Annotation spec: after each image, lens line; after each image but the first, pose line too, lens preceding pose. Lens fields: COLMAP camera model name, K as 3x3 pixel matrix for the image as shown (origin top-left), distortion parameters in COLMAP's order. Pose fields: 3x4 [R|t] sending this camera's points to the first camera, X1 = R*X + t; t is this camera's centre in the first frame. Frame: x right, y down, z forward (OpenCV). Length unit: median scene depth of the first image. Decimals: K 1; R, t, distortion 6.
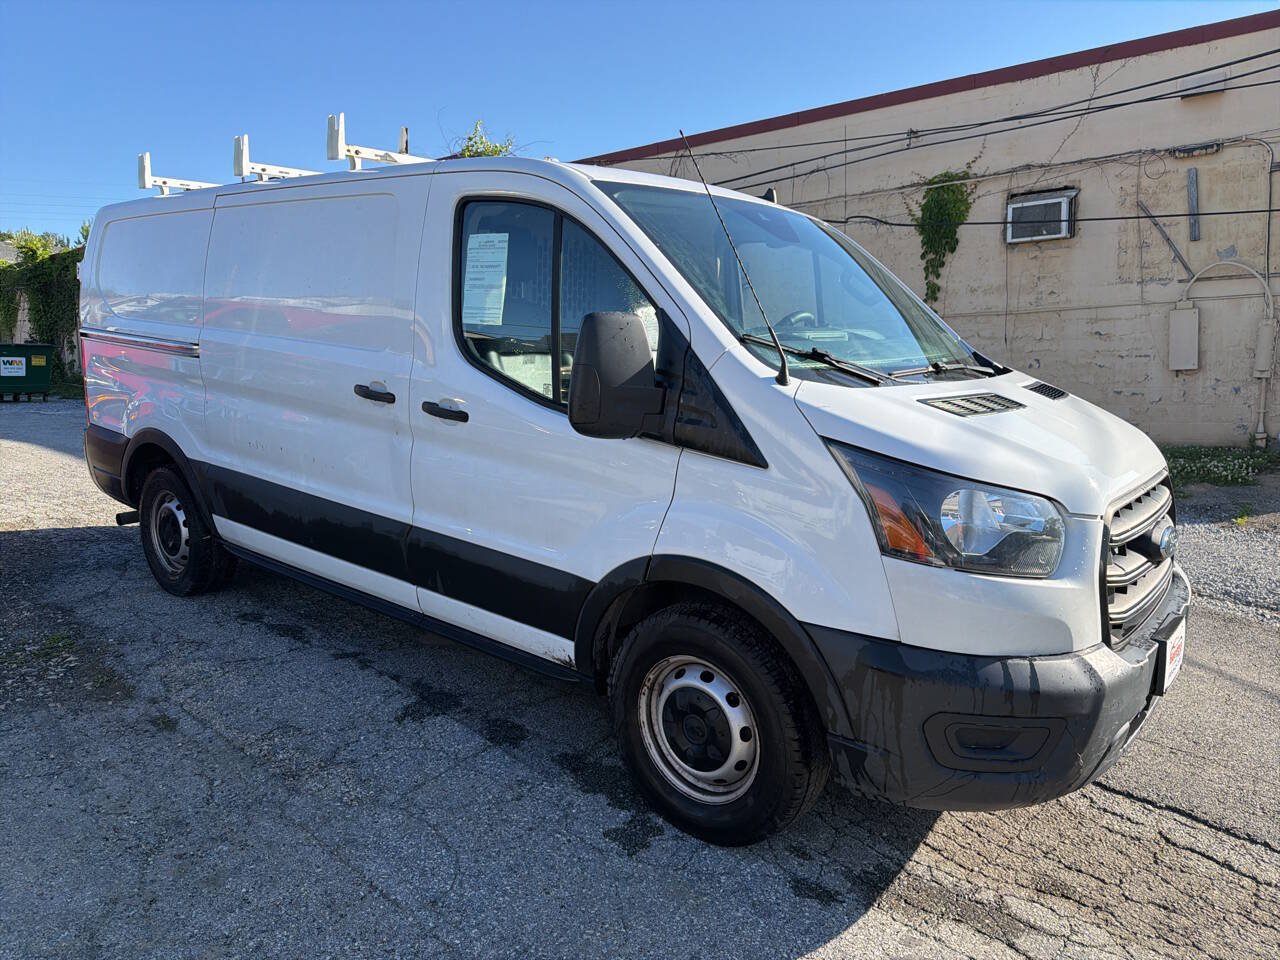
lens RADIAL K [[902.0, 0, 641.8], [0, 902.0, 478.9], [0, 0, 1]] dist [0.044905, -0.063423]
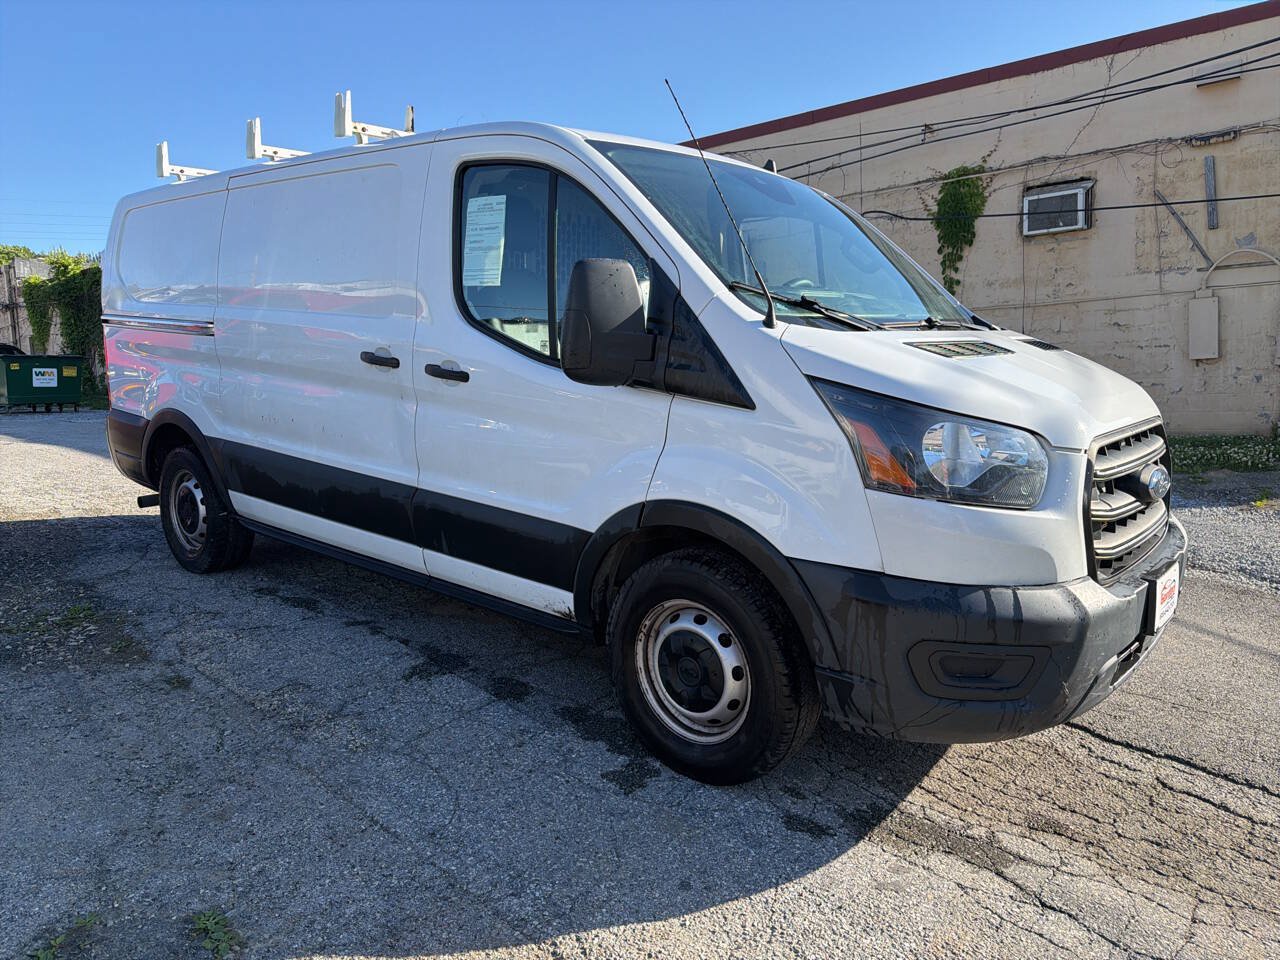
lens RADIAL K [[902.0, 0, 647.3], [0, 902.0, 485.2], [0, 0, 1]] dist [0.044905, -0.063423]
pose [[0.999695, -0.009305, -0.022872, 0.031435], [0.009134, 0.999930, -0.007563, 0.063654], [0.022941, 0.007352, 0.999710, -0.017044]]
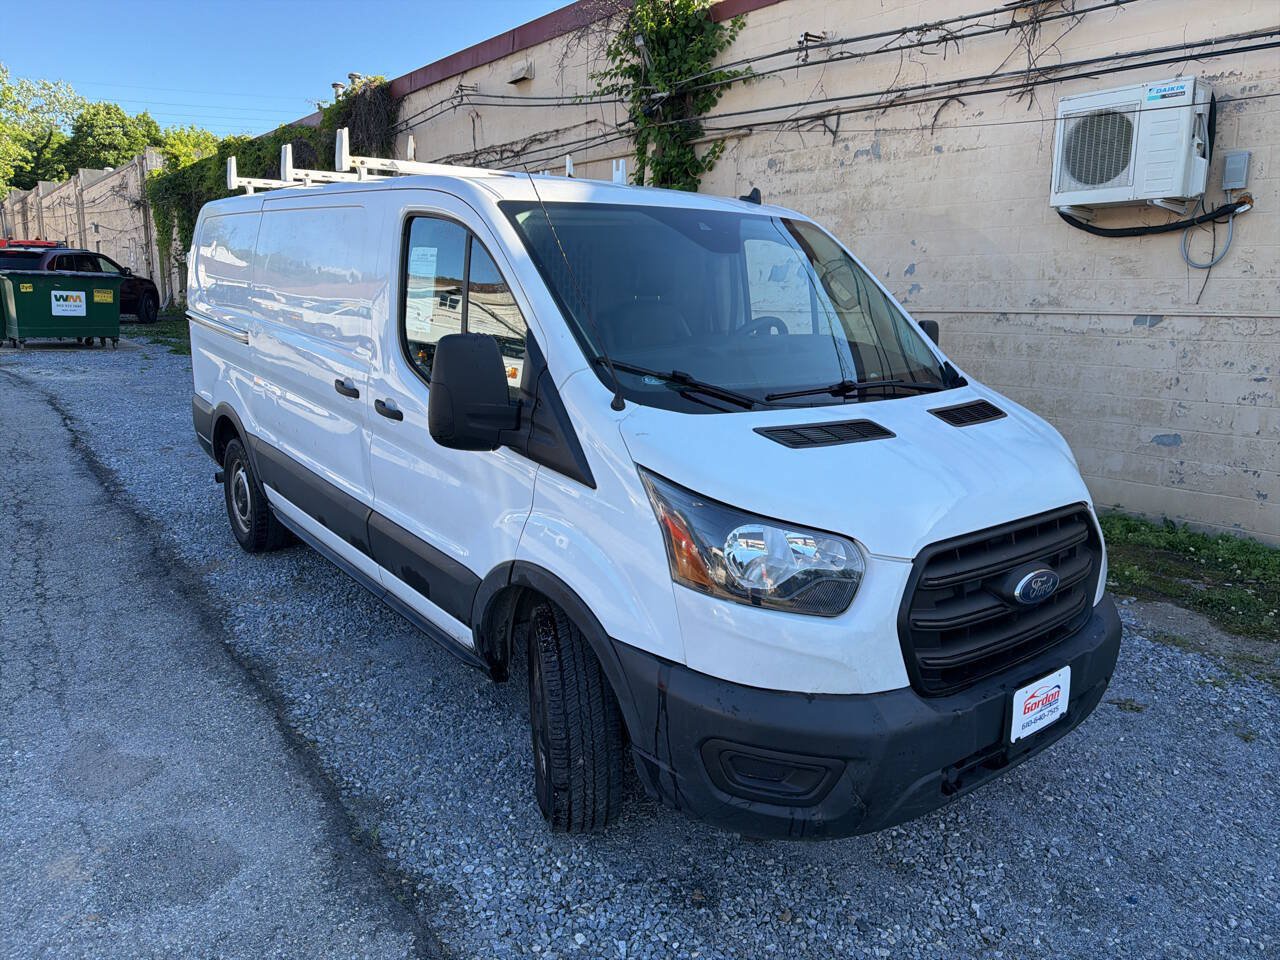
lens RADIAL K [[902.0, 0, 637.7], [0, 902.0, 475.9], [0, 0, 1]] dist [0.044905, -0.063423]
pose [[0.975022, 0.057145, -0.214633, 0.322127], [-0.048266, 0.997757, 0.046388, -0.060762], [0.216802, -0.034870, 0.975593, -0.009474]]
